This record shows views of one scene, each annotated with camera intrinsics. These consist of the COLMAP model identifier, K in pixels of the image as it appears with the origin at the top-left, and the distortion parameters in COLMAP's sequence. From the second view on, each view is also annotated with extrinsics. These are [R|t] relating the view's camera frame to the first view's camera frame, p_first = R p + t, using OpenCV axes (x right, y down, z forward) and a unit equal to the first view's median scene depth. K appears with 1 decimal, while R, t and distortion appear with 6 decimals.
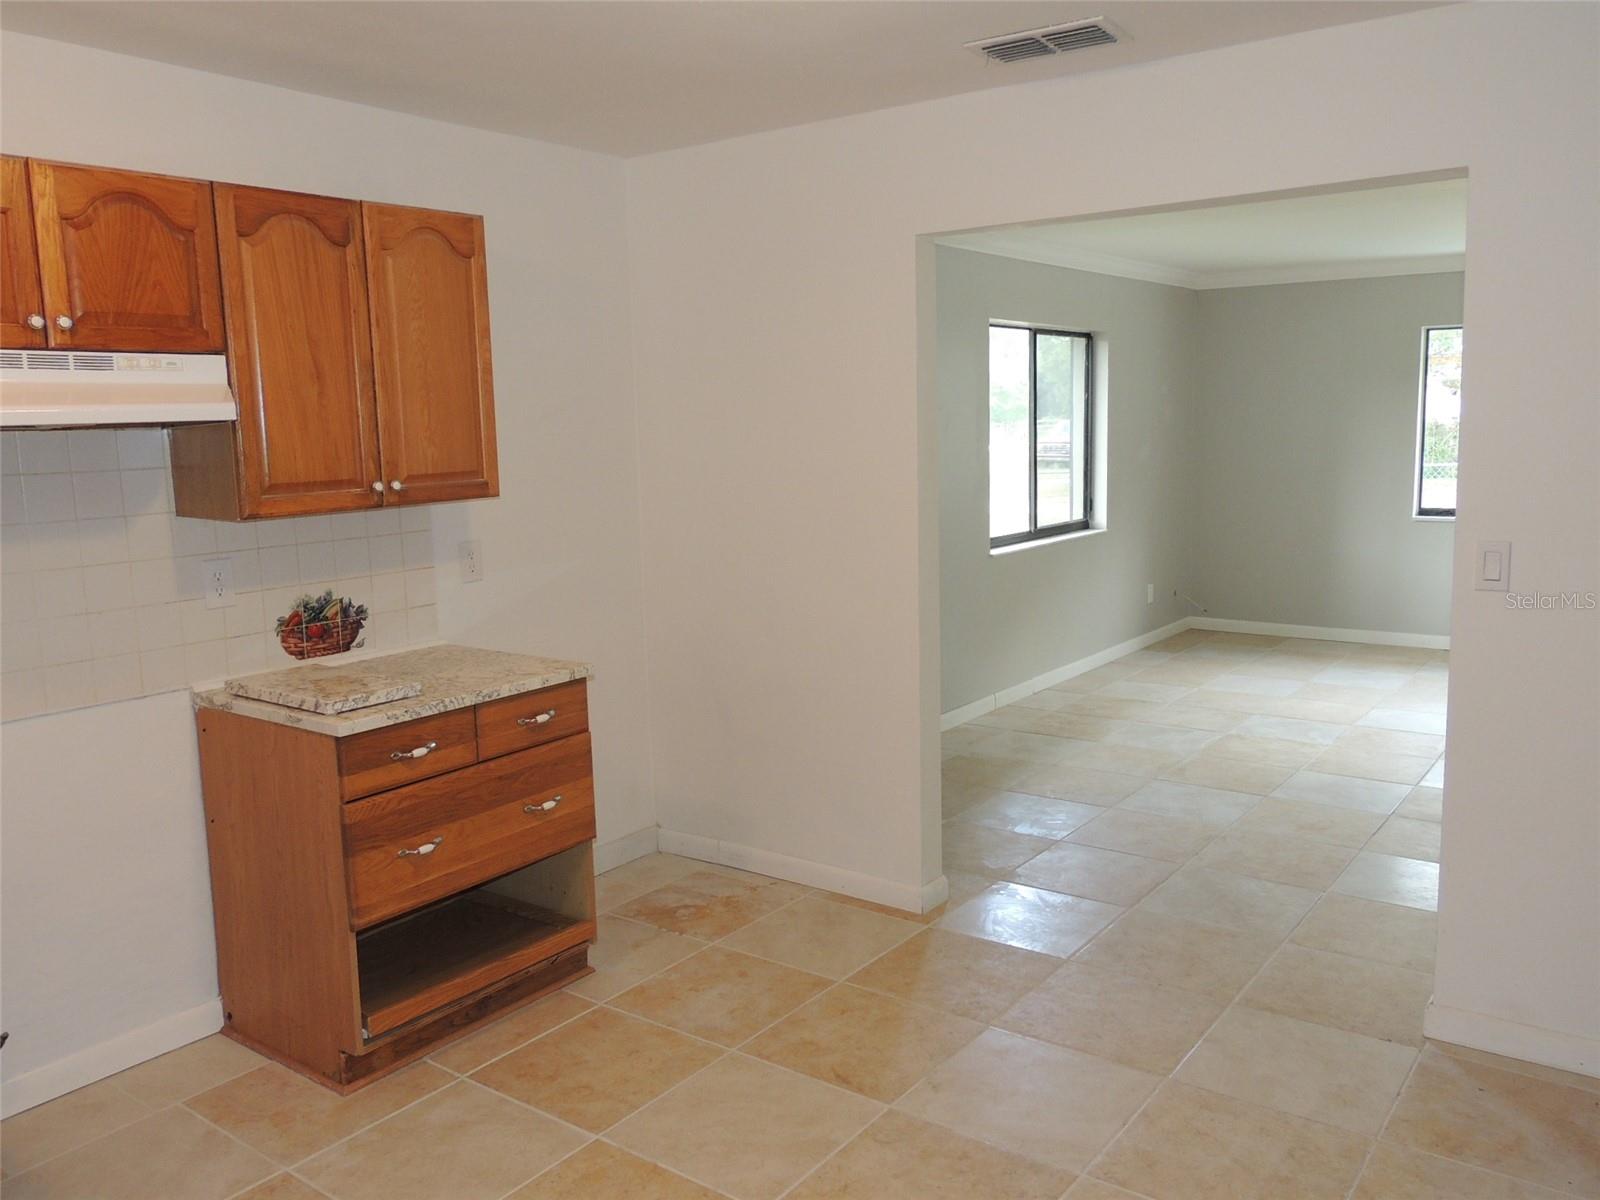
lens RADIAL K [[1265.3, 0, 807.4], [0, 1265.3, 602.6], [0, 0, 1]] dist [-0.033054, 0.026140]
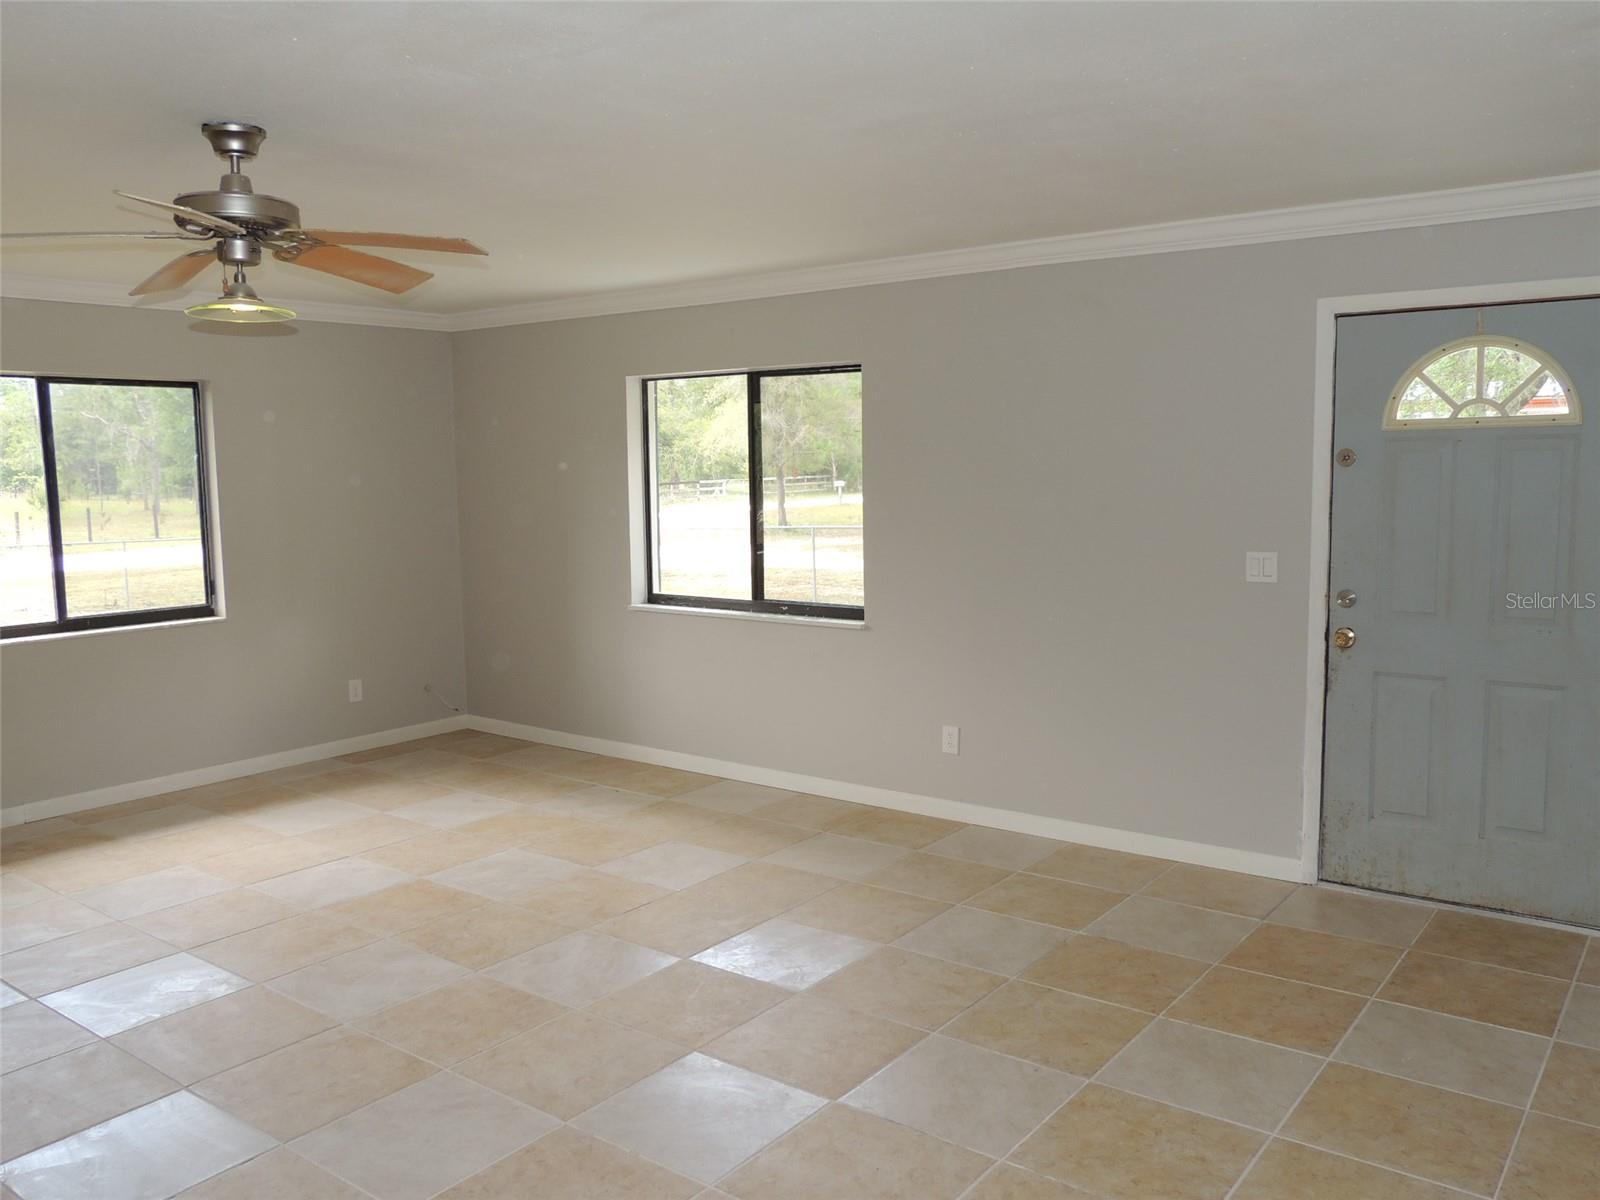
lens RADIAL K [[1265.1, 0, 820.7], [0, 1265.1, 605.2], [0, 0, 1]] dist [-0.032270, -0.003886]
pose [[0.999823, 0.017285, -0.007454, 1.539097], [-0.017496, 0.999423, -0.029101, -0.118922], [0.006946, 0.029226, 0.999549, 0.435553]]
